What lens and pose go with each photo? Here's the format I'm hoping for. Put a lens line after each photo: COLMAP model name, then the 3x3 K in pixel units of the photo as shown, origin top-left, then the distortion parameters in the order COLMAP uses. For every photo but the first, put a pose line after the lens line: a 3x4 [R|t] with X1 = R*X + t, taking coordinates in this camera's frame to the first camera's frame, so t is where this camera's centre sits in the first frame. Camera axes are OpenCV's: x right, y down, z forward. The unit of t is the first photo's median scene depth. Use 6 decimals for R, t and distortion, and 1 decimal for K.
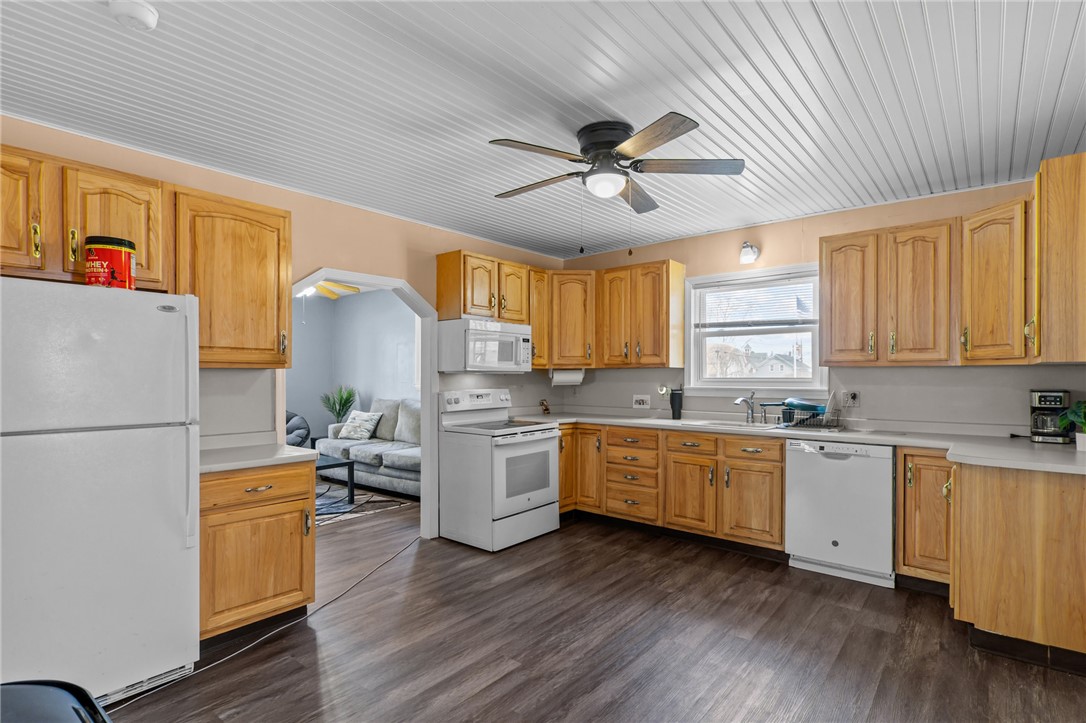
lens RADIAL K [[525.9, 0, 539.8], [0, 525.9, 362.9], [0, 0, 1]] dist [0.015509, -0.000062]
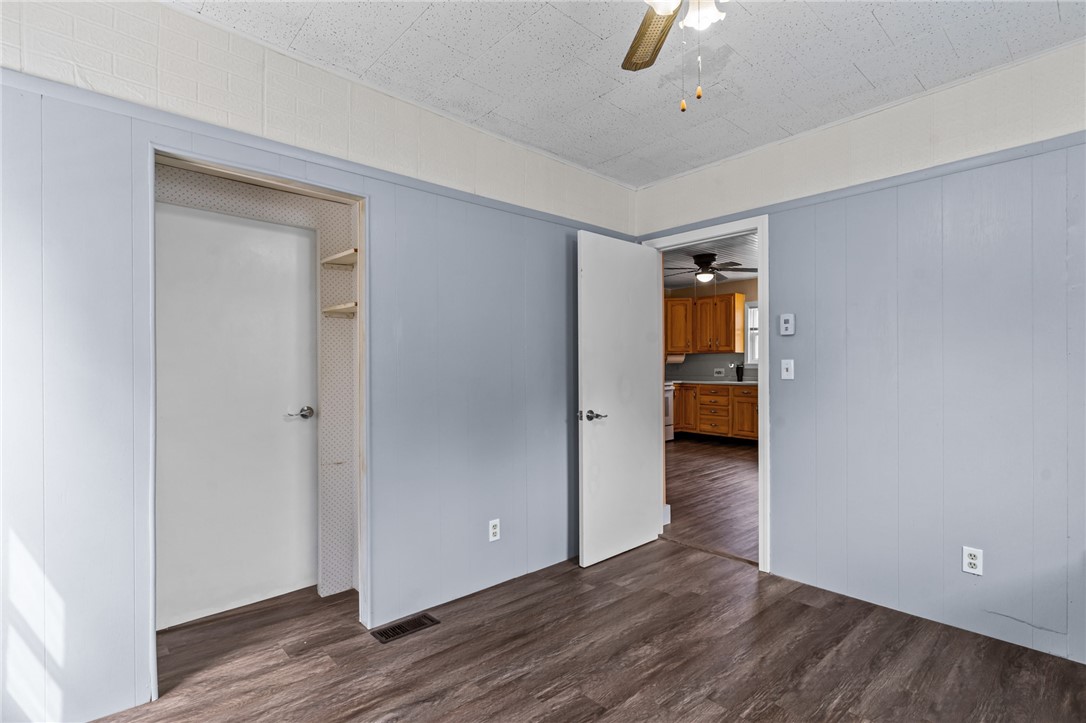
lens RADIAL K [[525.9, 0, 539.8], [0, 525.9, 362.9], [0, 0, 1]] dist [0.015509, -0.000062]
pose [[0.991376, -0.007071, -0.130855, -0.182645], [0.009522, 0.999791, 0.018115, 0.005368], [0.130700, -0.019204, 0.991236, -0.879757]]
